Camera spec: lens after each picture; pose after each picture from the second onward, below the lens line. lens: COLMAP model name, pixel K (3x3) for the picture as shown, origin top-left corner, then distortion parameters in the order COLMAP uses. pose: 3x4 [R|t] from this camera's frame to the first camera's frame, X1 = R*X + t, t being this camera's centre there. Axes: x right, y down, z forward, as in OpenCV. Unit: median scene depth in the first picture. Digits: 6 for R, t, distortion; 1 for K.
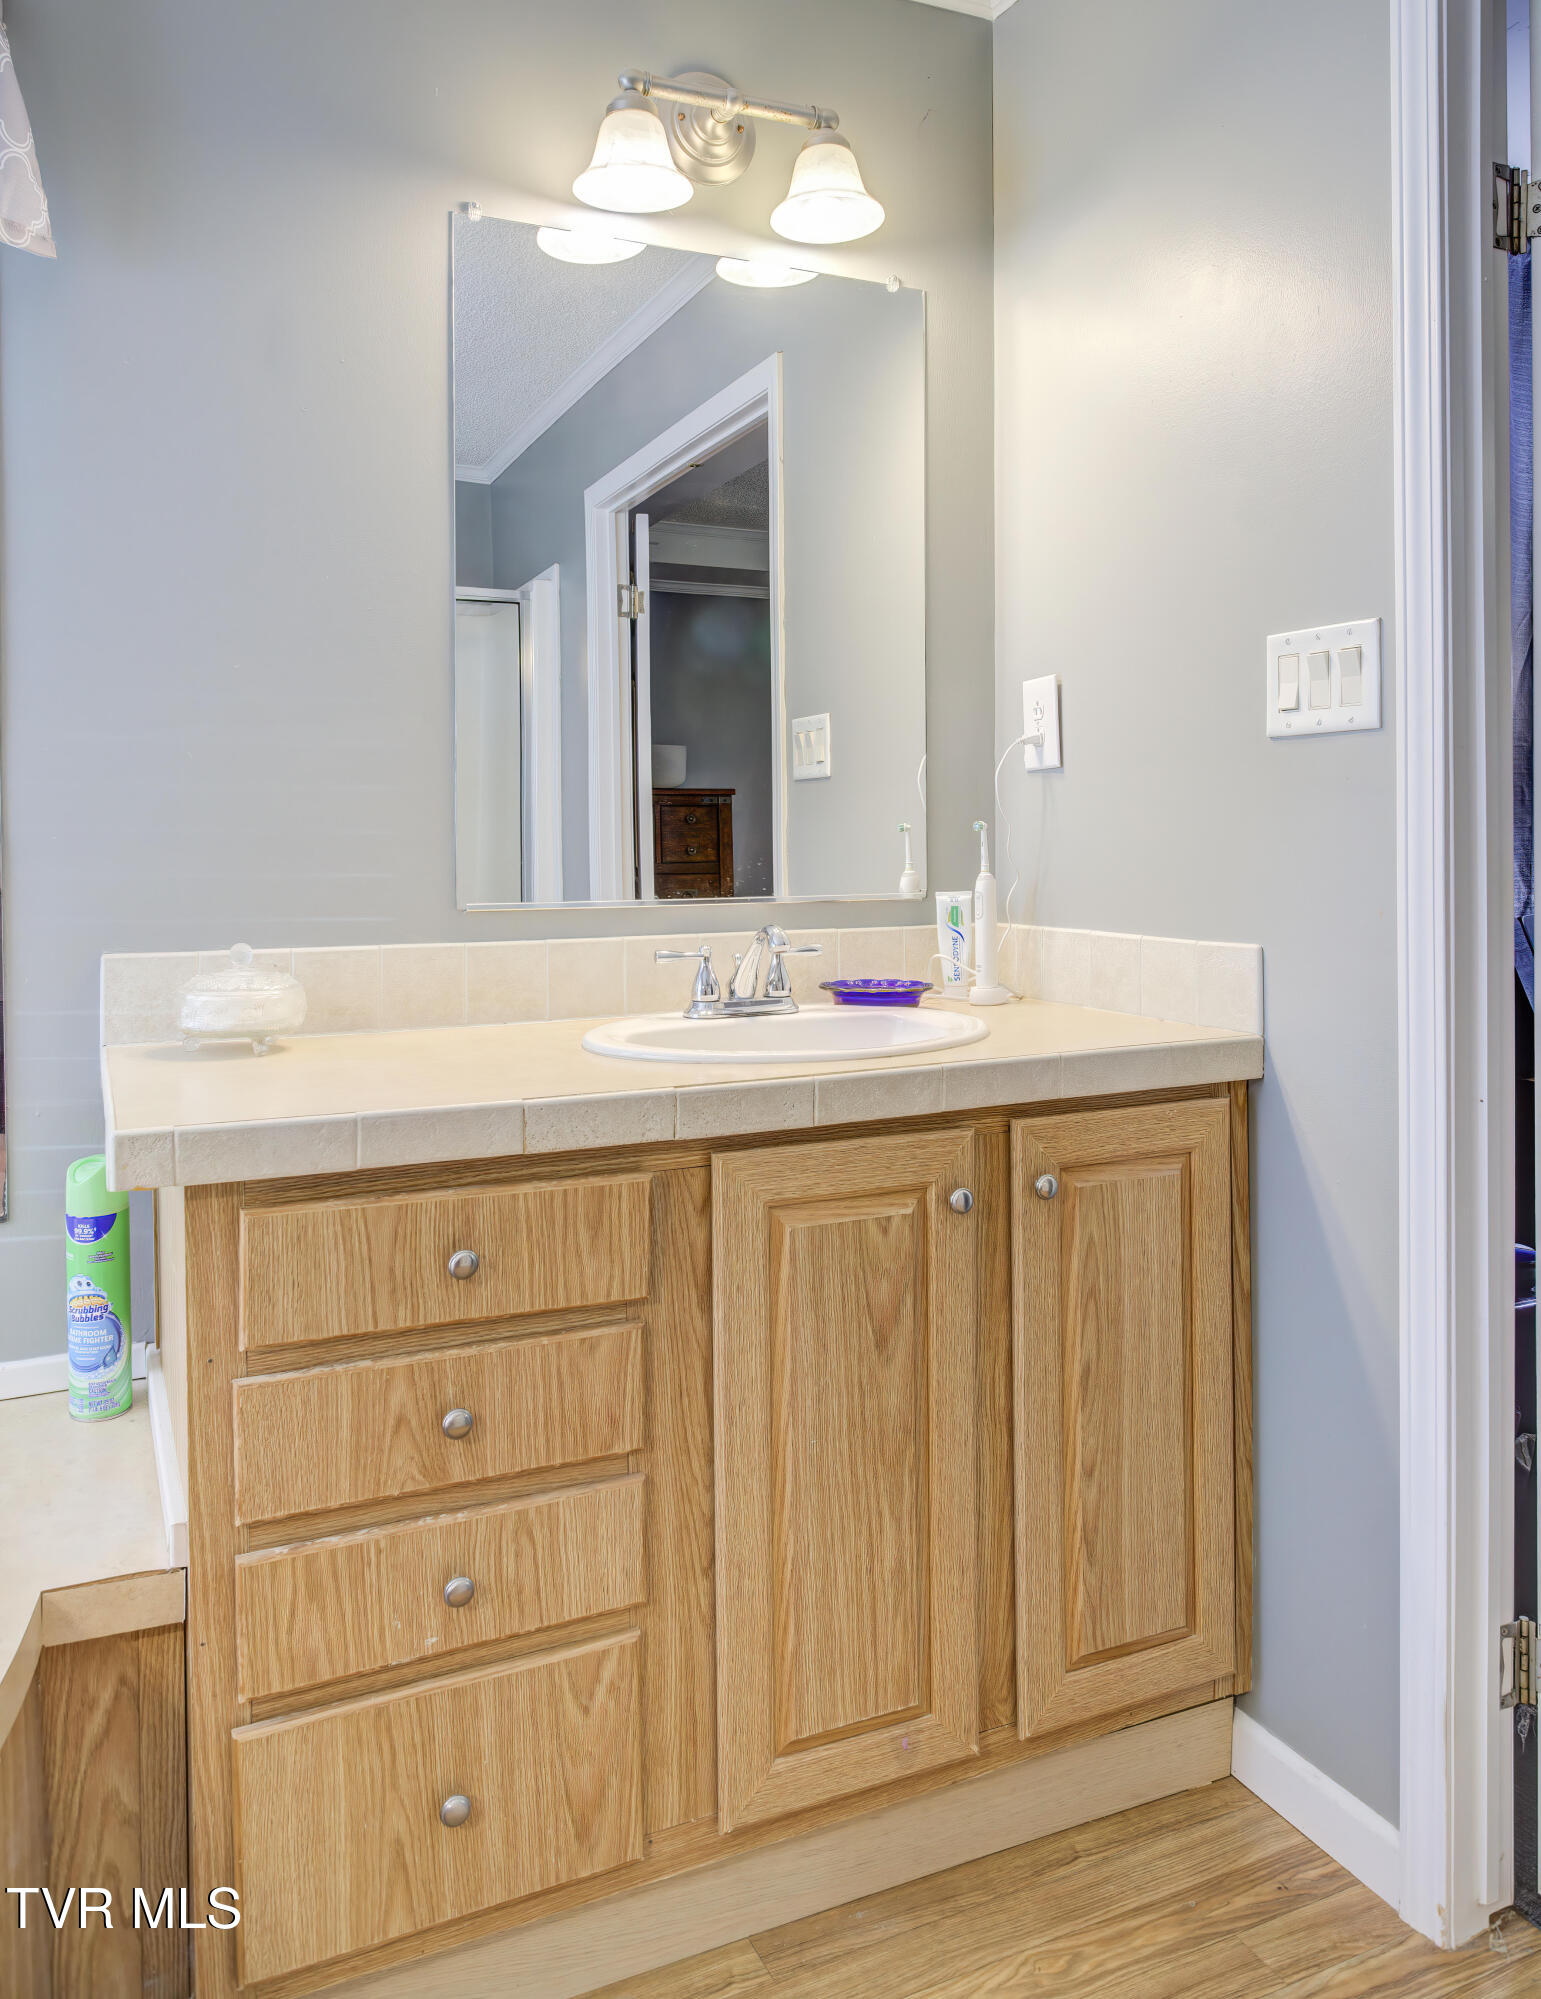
lens RADIAL K [[1503.3, 0, 833.4], [0, 1503.3, 836.1], [0, 0, 1]] dist [-0.009170, -0.011016]
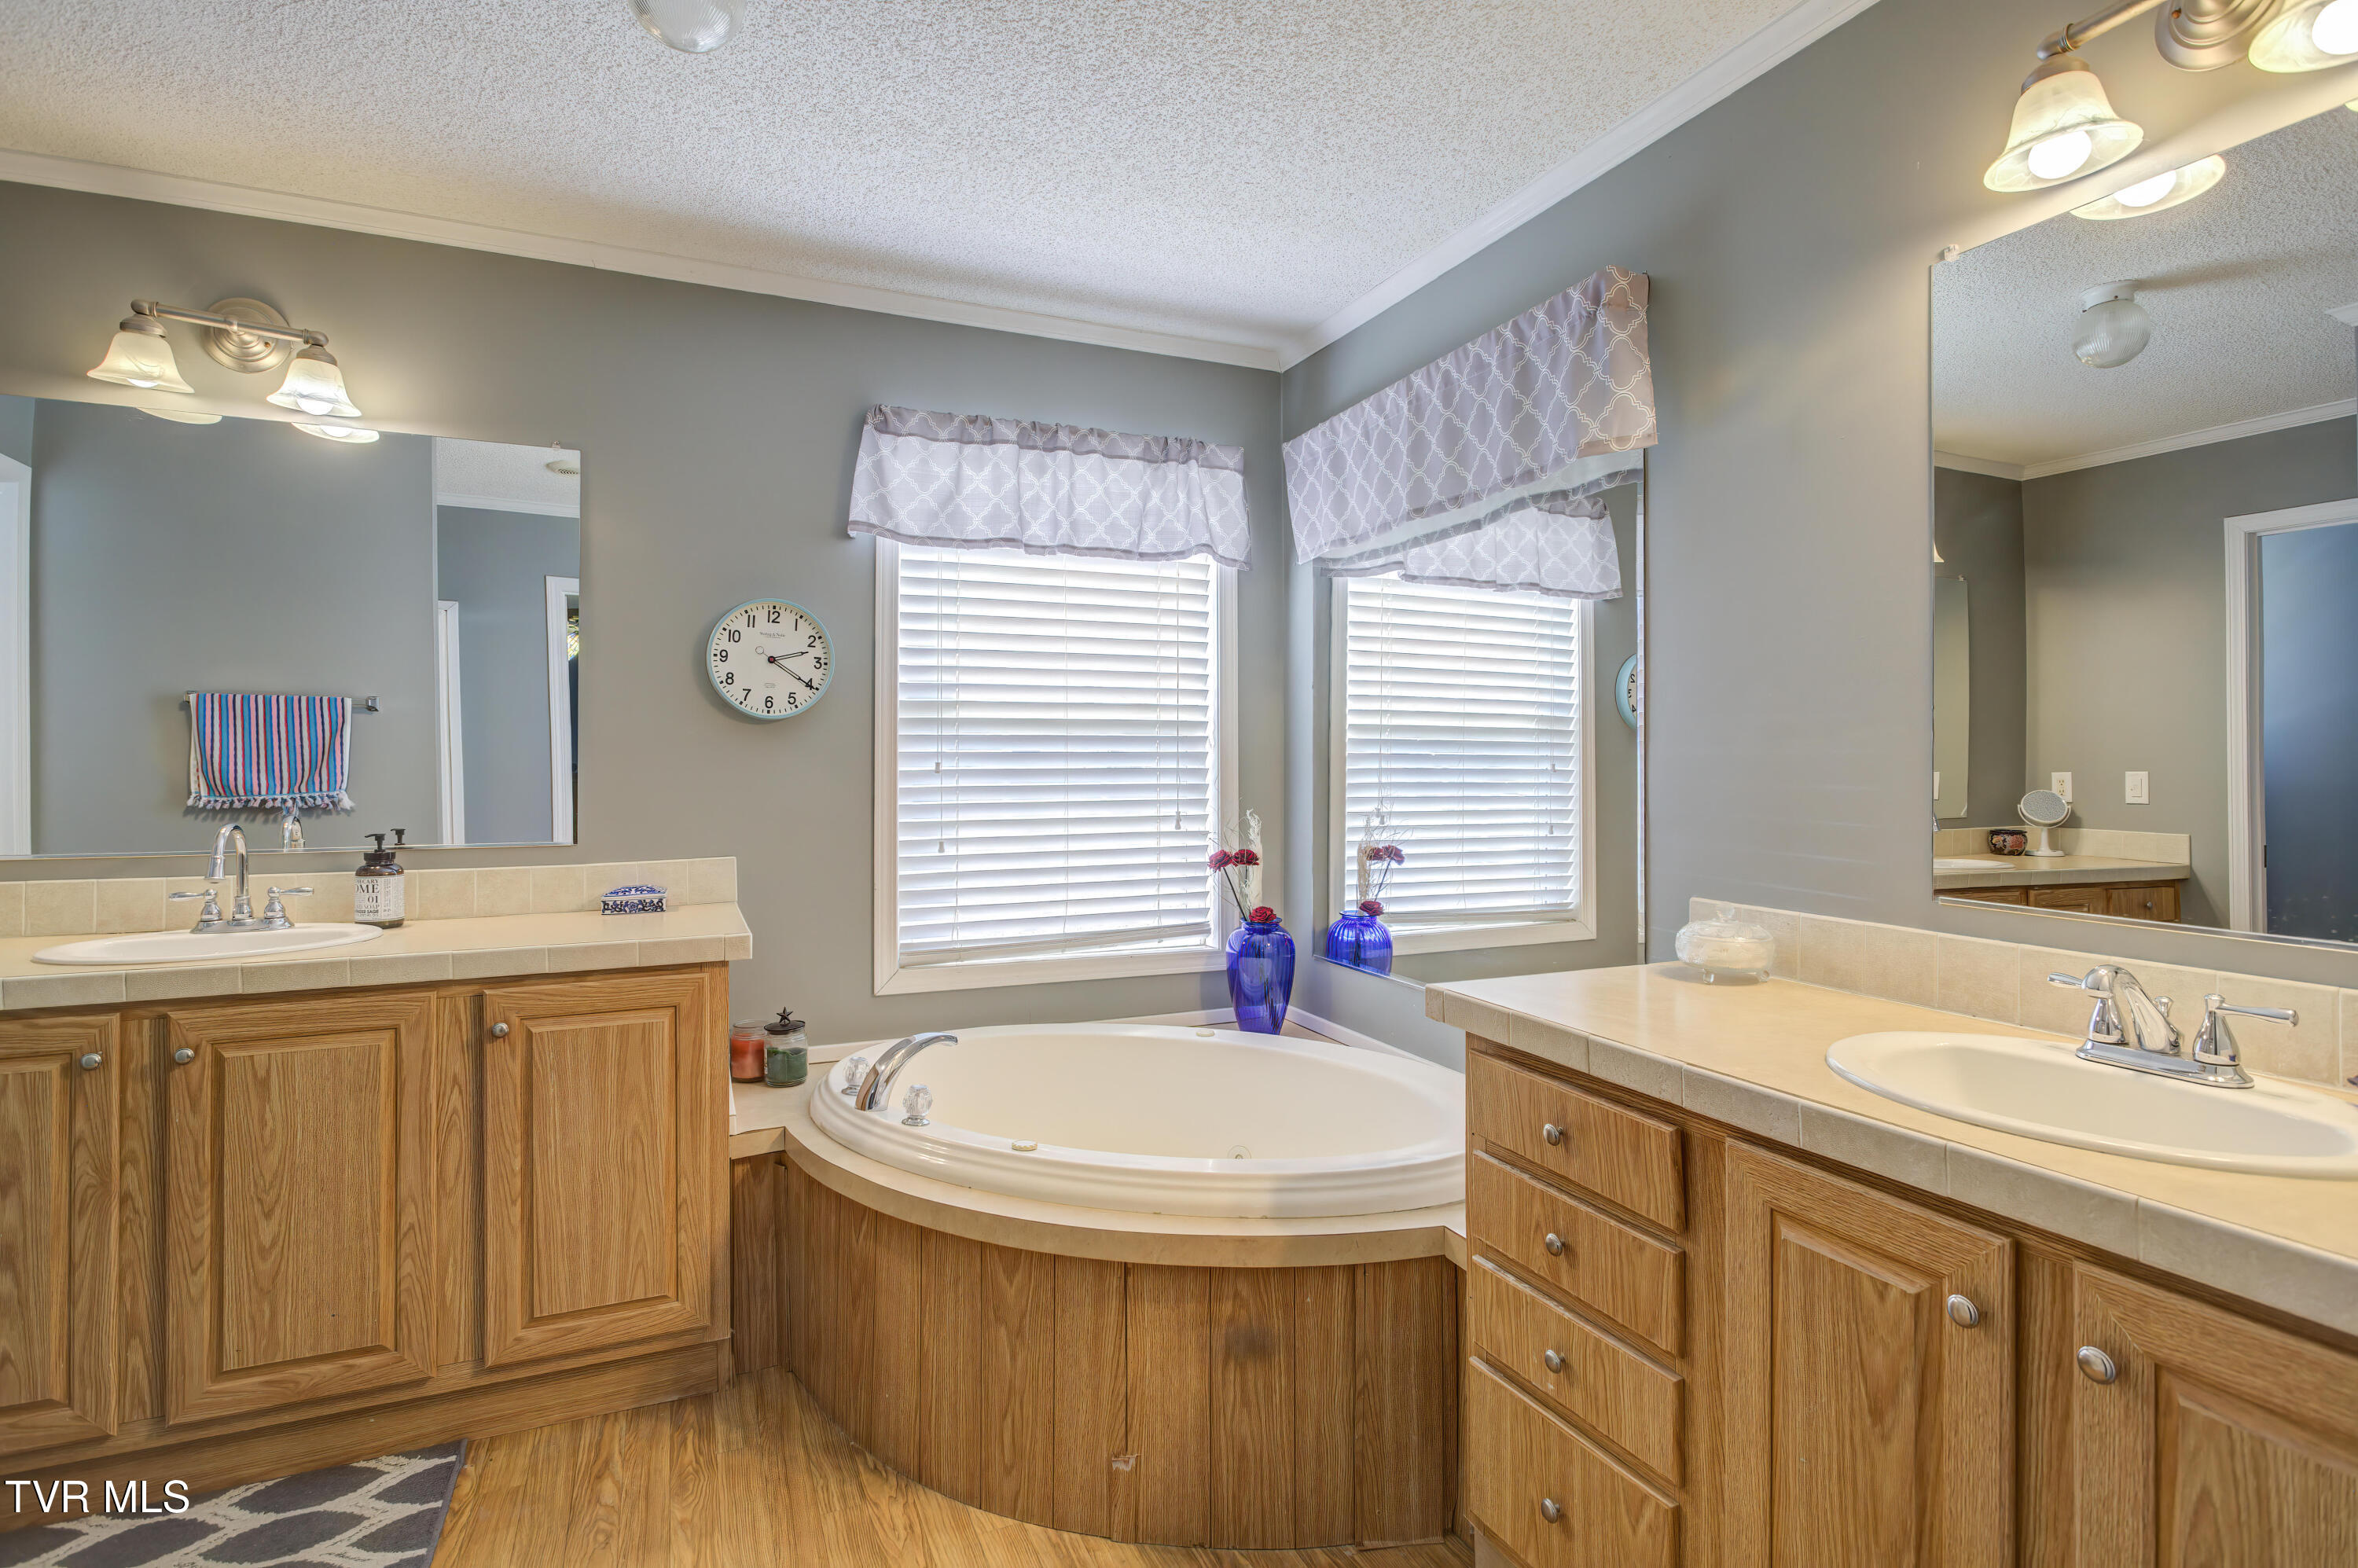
lens RADIAL K [[1144.0, 0, 1174.2], [0, 1144.0, 753.5], [0, 0, 1]] dist [-0.014856, 0.006295]
pose [[-0.036428, 0.002246, -0.999334, 0.870884], [-0.001584, 0.999996, 0.002305, -0.083911], [0.999335, 0.001667, -0.036424, 0.685839]]
